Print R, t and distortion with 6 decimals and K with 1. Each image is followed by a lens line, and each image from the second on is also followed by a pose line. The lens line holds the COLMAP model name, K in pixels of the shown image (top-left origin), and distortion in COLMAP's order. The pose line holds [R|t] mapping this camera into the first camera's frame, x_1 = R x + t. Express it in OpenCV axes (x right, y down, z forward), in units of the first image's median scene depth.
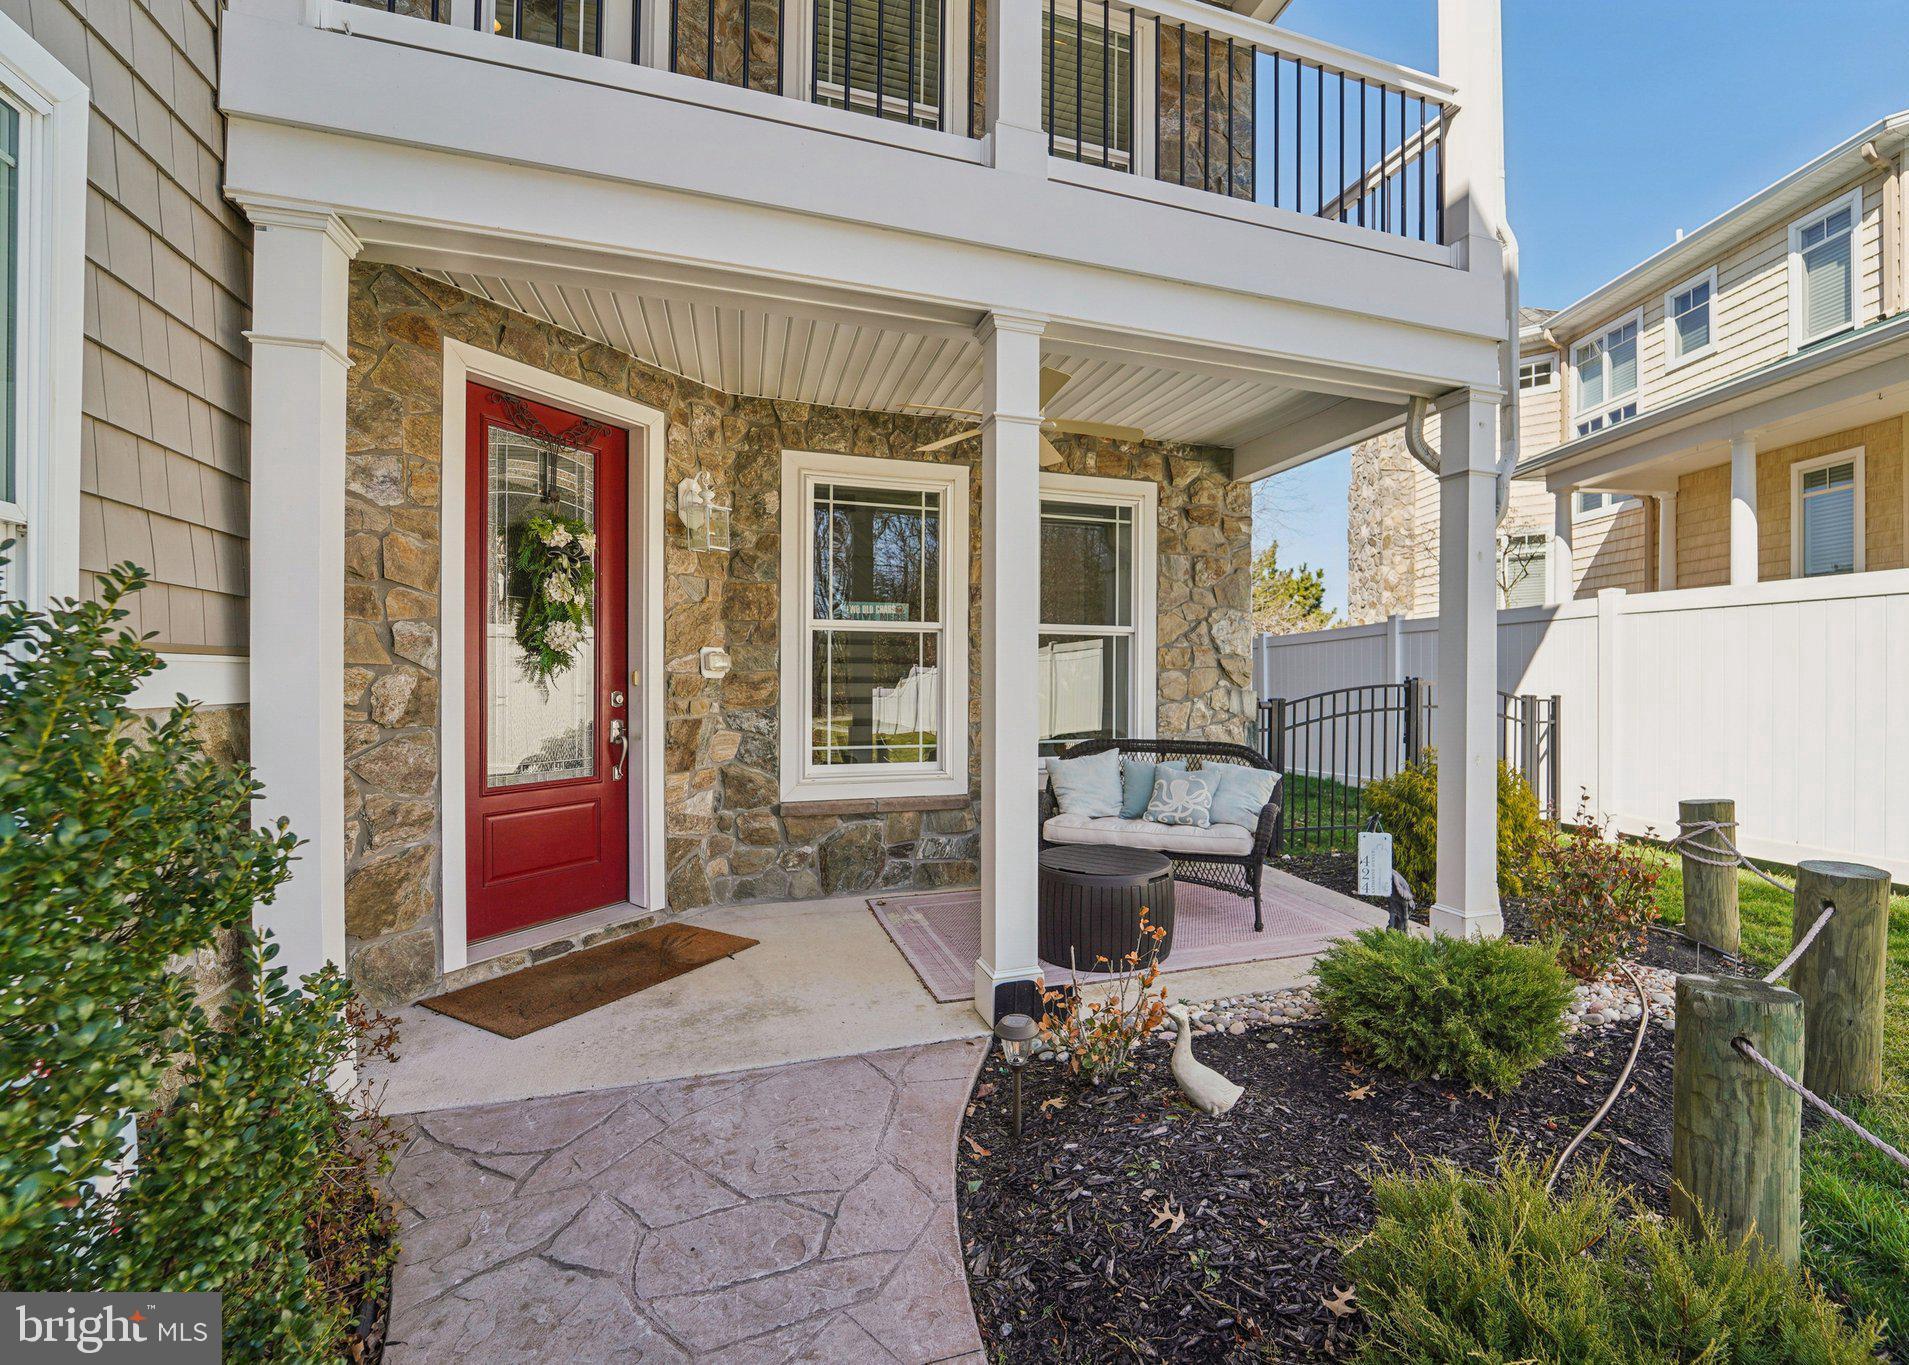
lens RADIAL K [[816.2, 0, 951.1], [0, 816.2, 681.7], [0, 0, 1]] dist [0.000578, 0.000060]
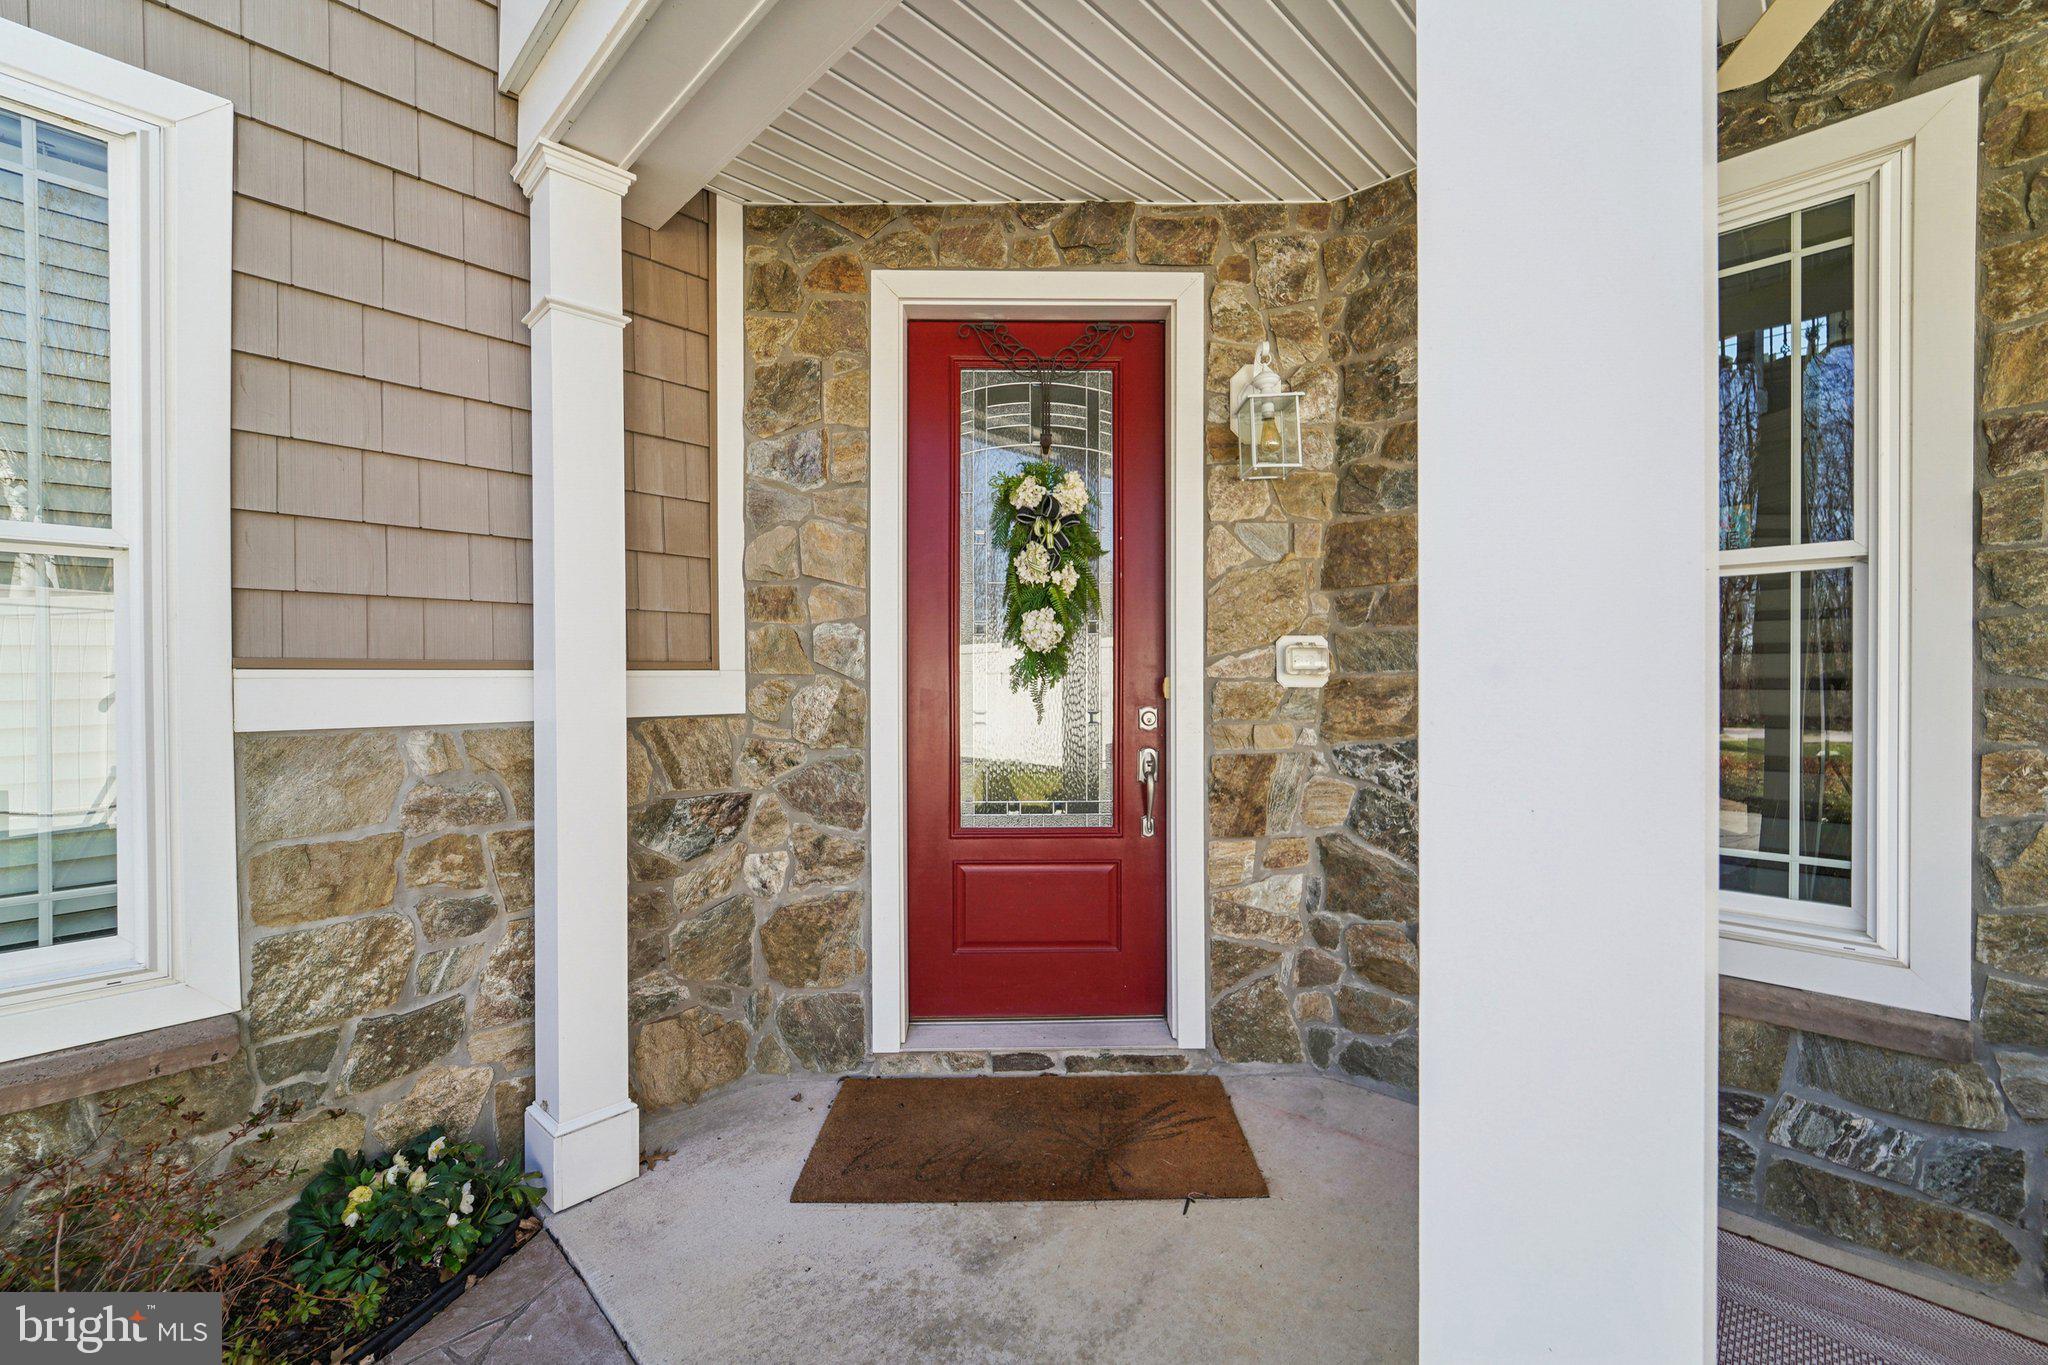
lens RADIAL K [[821.0, 0, 1024.1], [0, 821.0, 683.5], [0, 0, 1]] dist [-0.003775, -0.000251]
pose [[0.523795, -0.001569, -0.851843, 0.121248], [0.002597, 0.999997, -0.000245, -0.007988], [0.851840, -0.002083, 0.523797, 0.546270]]
